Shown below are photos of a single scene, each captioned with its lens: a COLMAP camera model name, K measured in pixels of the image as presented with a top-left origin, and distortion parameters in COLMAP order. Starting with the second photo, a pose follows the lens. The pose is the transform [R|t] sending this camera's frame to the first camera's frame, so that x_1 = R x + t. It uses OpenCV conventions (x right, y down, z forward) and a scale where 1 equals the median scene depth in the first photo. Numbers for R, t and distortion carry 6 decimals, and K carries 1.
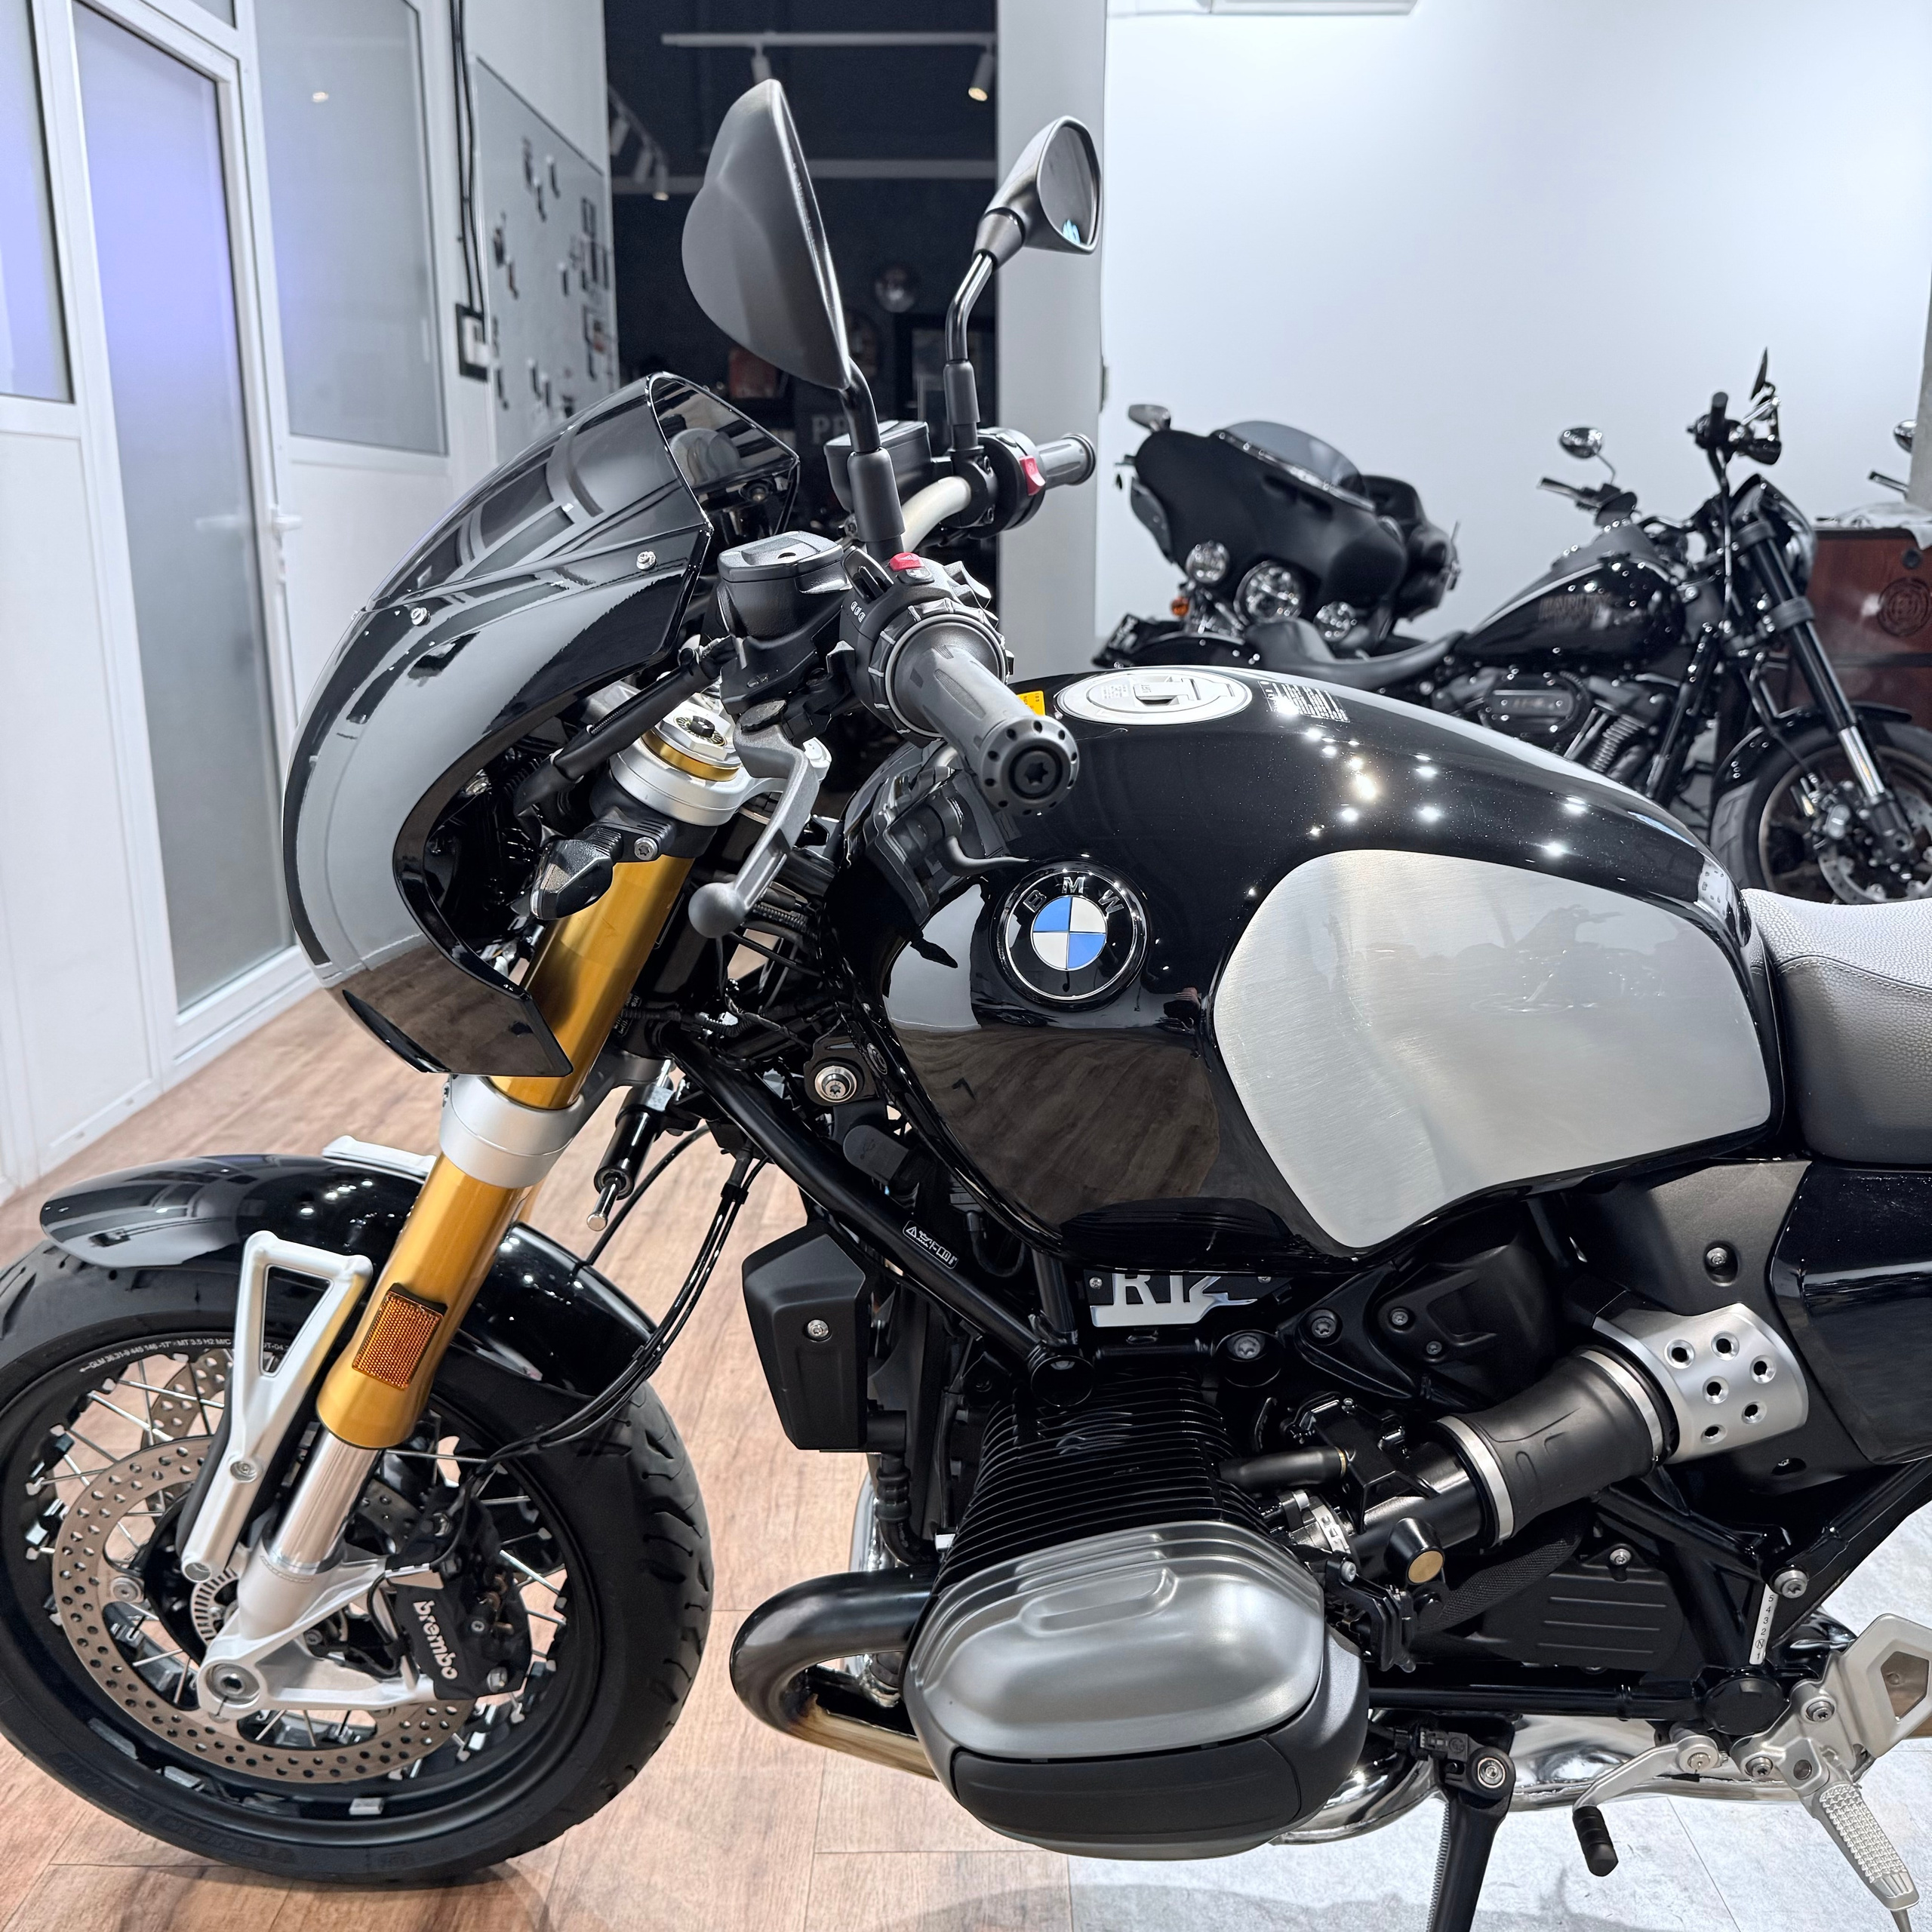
lens RADIAL K [[1813.2, 0, 966.4], [0, 1813.2, 955.5], [0, 0, 1]] dist [0.118020, -0.210999]
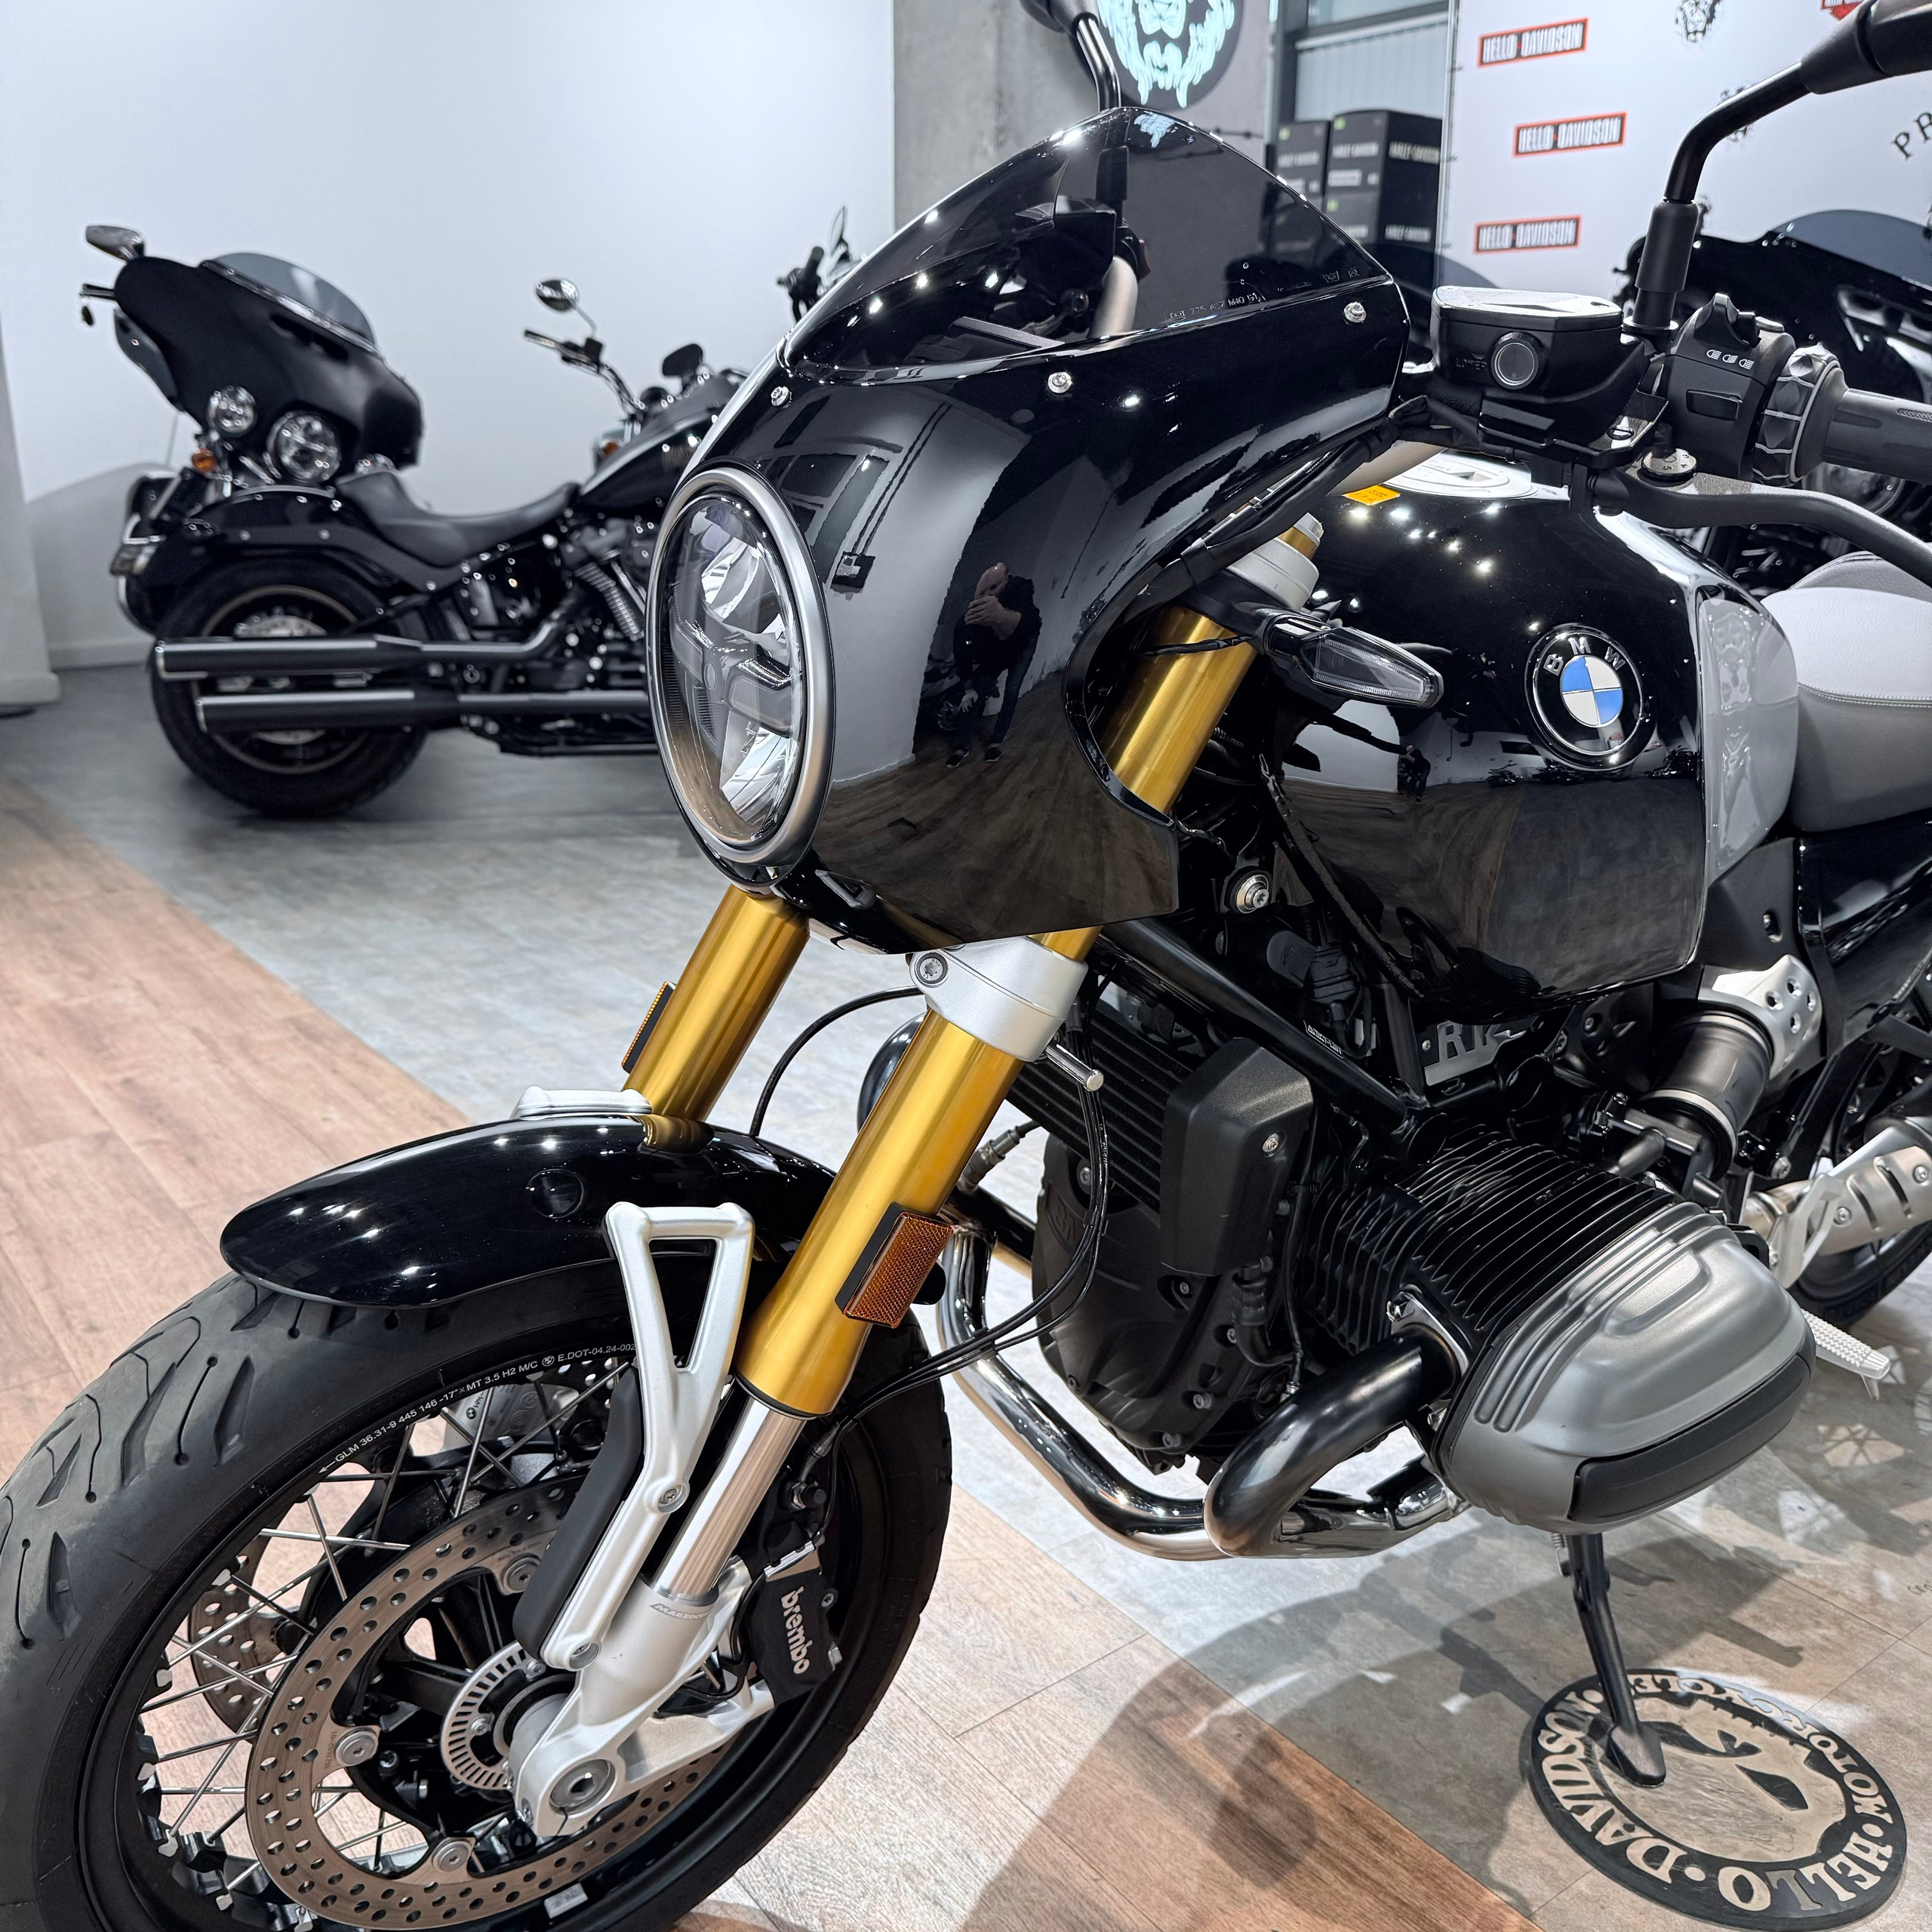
lens RADIAL K [[1826.9, 0, 963.0], [0, 1826.9, 957.5], [0, 0, 1]] dist [0.059529, -0.092448]
pose [[0.789315, -0.169416, 0.590152, -0.255309], [0.129549, 0.985493, 0.109639, -0.007216], [-0.600165, -0.010087, 0.799812, 0.104557]]
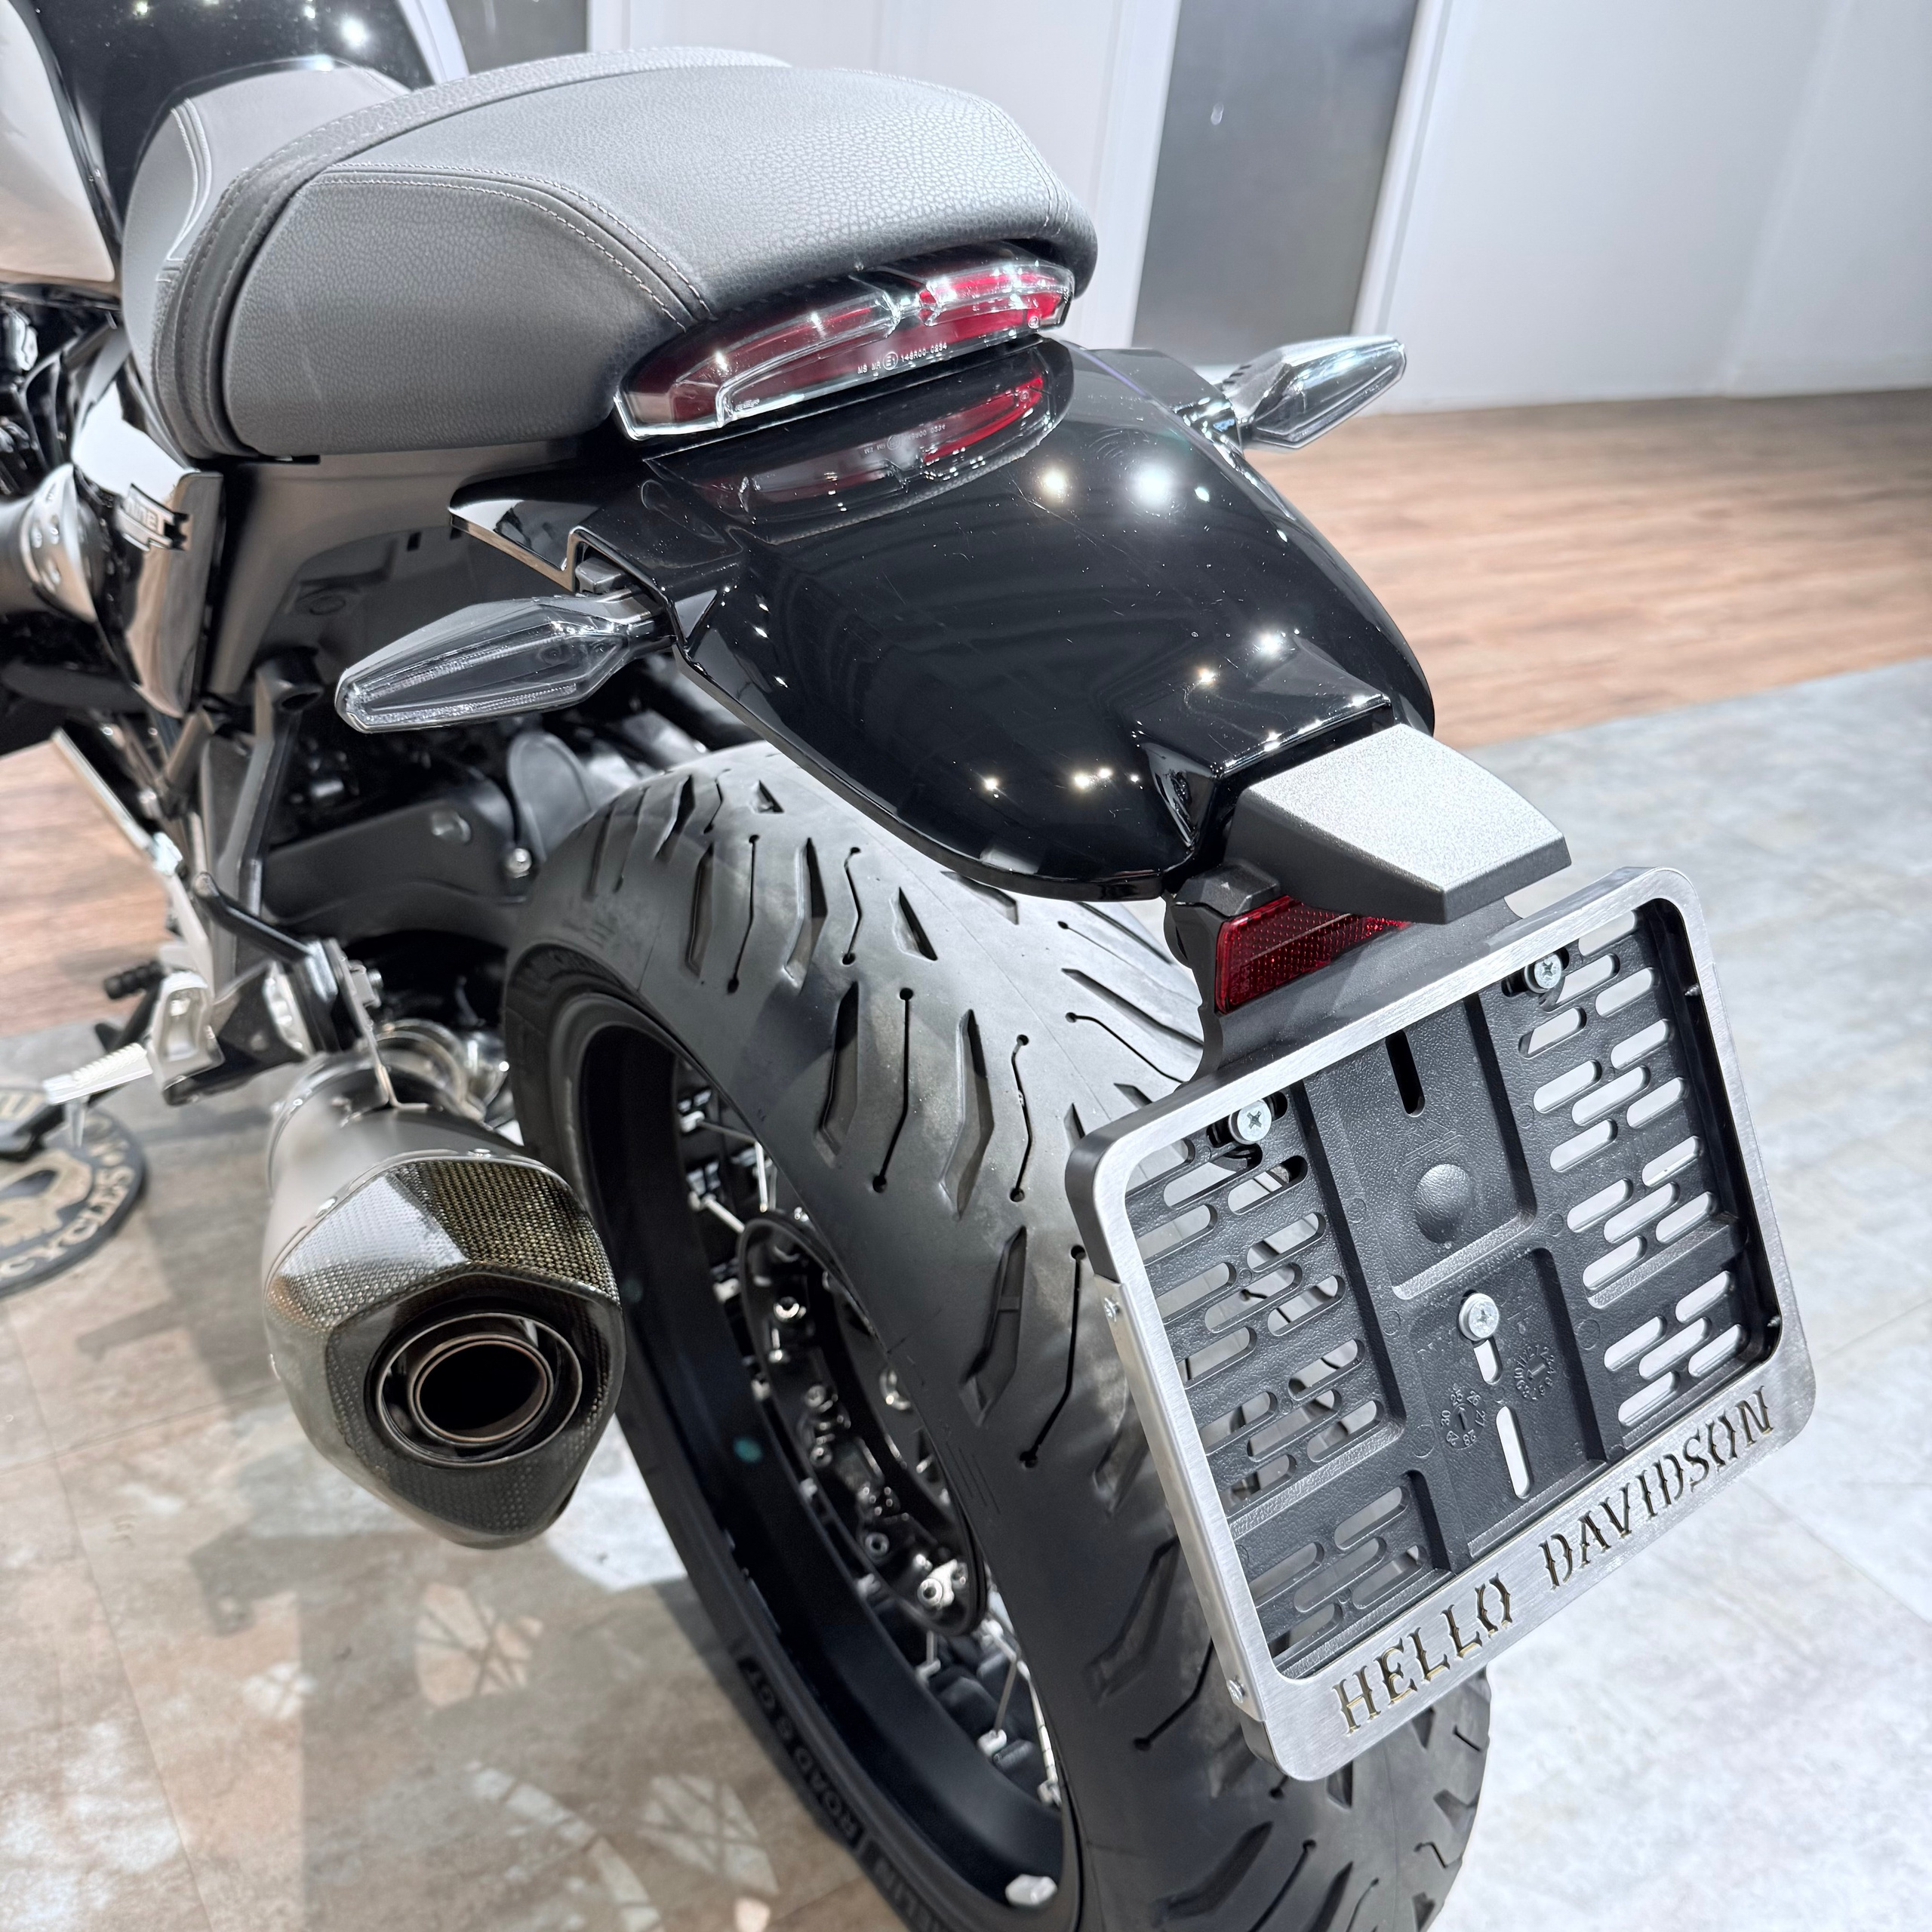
lens RADIAL K [[1824.8, 0, 947.6], [0, 1824.8, 964.4], [0, 0, 1]] dist [0.118108, -0.269565]
pose [[0.548715, 0.453073, -0.702592, 0.483427], [-0.282018, 0.891466, 0.354618, -0.016129], [0.787005, 0.003560, 0.616936, 0.249310]]
